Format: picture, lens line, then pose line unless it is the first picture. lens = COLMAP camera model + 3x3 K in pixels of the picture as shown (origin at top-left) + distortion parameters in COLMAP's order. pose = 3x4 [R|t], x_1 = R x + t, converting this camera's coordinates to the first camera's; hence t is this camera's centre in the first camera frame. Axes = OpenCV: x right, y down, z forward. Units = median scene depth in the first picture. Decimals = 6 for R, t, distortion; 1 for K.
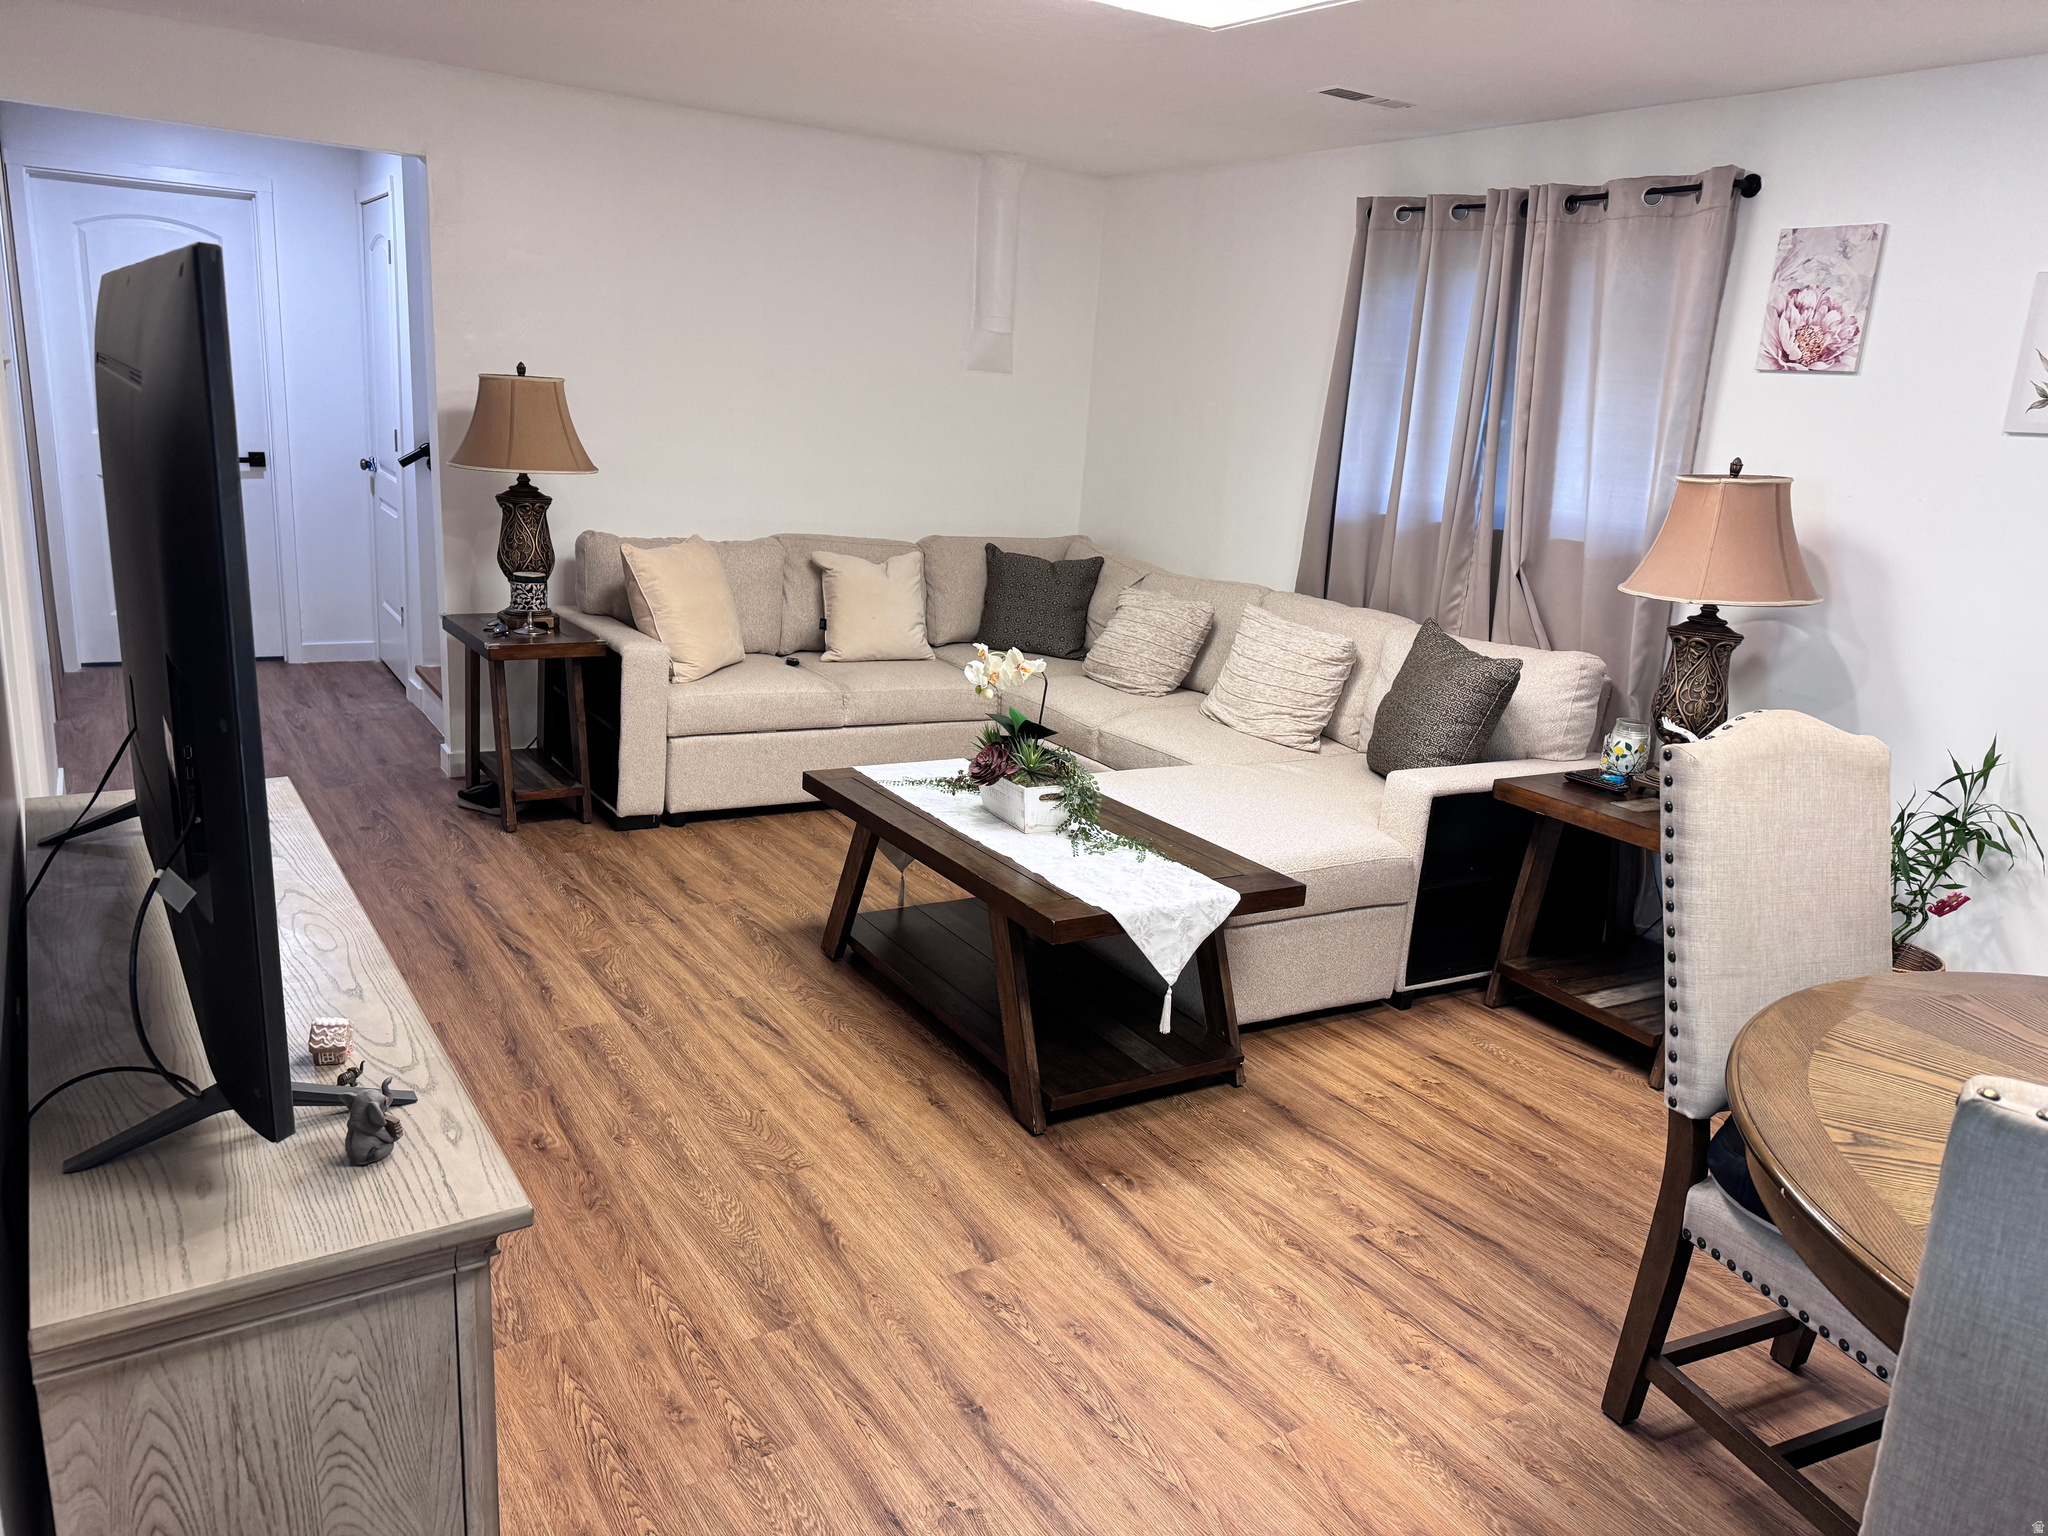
lens RADIAL K [[1393.9, 0, 1018.3], [0, 1393.9, 771.2], [0, 0, 1]] dist [-0.001807, -0.001307]
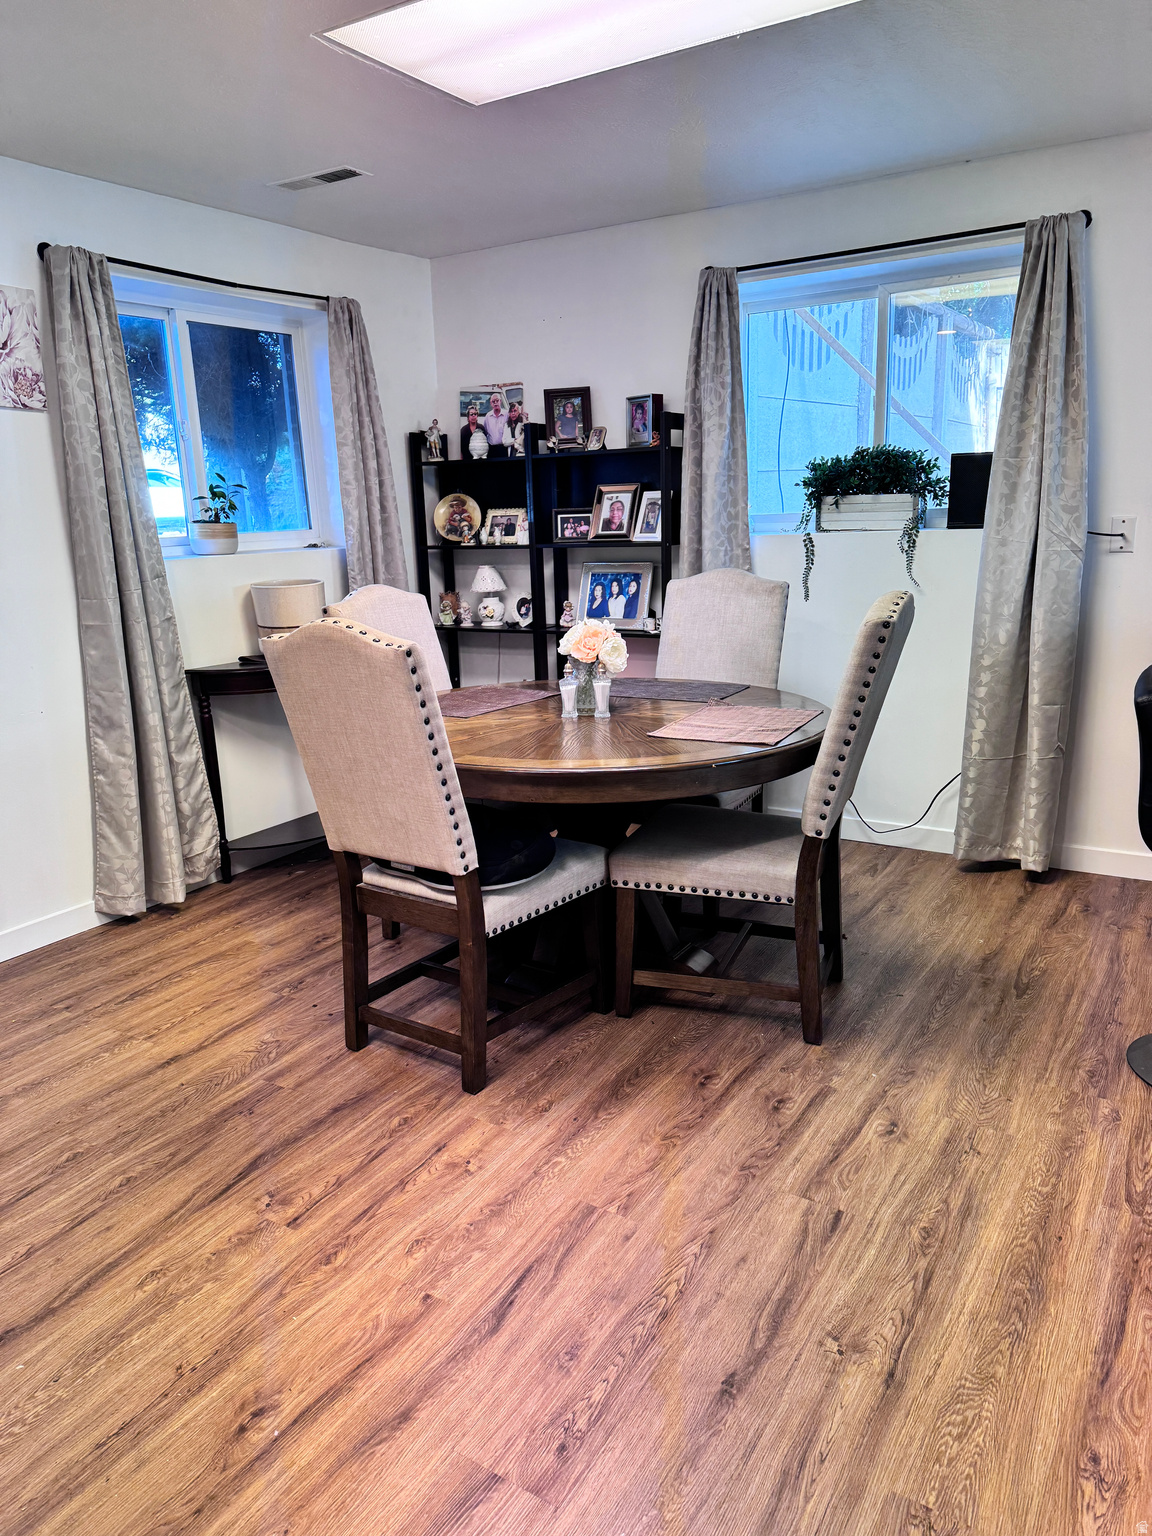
lens RADIAL K [[1075.1, 0, 573.1], [0, 1075.1, 772.4], [0, 0, 1]] dist [0.103259, -0.116372]
pose [[-0.431665, -0.272434, 0.859910, -0.433949], [0.243559, 0.882691, 0.401915, -0.224418], [-0.868530, 0.382932, -0.314673, 0.936272]]
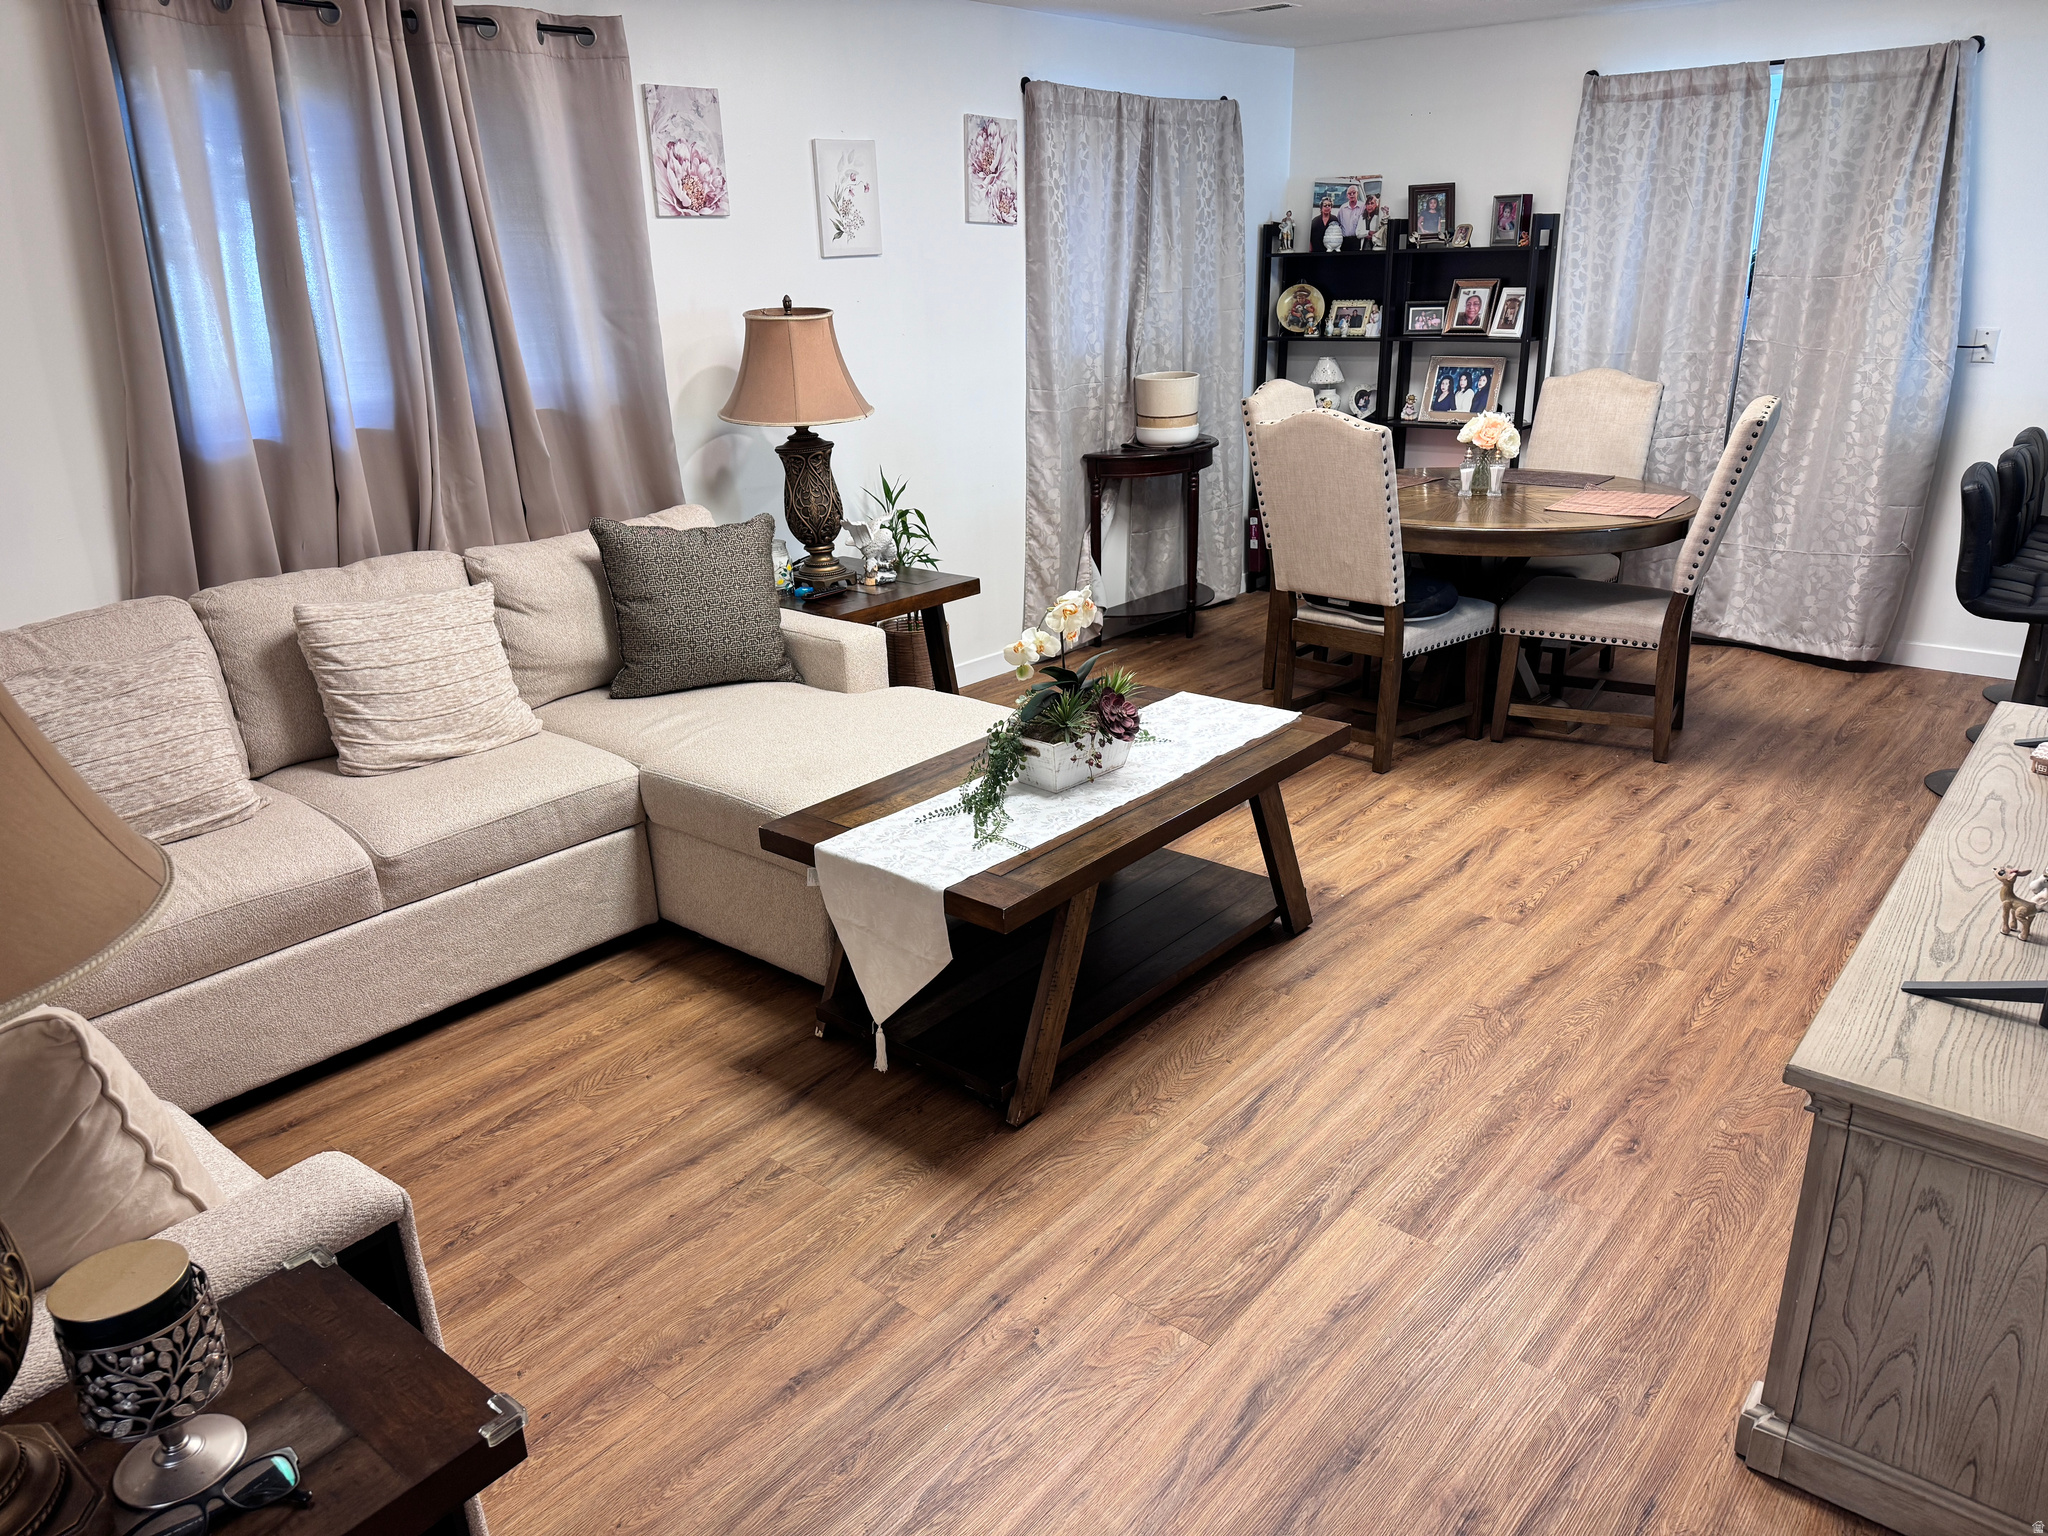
lens RADIAL K [[1422.6, 0, 1011.5], [0, 1422.6, 764.6], [0, 0, 1]] dist [0.082083, -0.142992]
pose [[-0.288395, -0.380530, 0.878650, -0.994094], [0.259969, 0.852052, 0.454339, -0.501667], [-0.921545, 0.359451, -0.146802, 1.472724]]
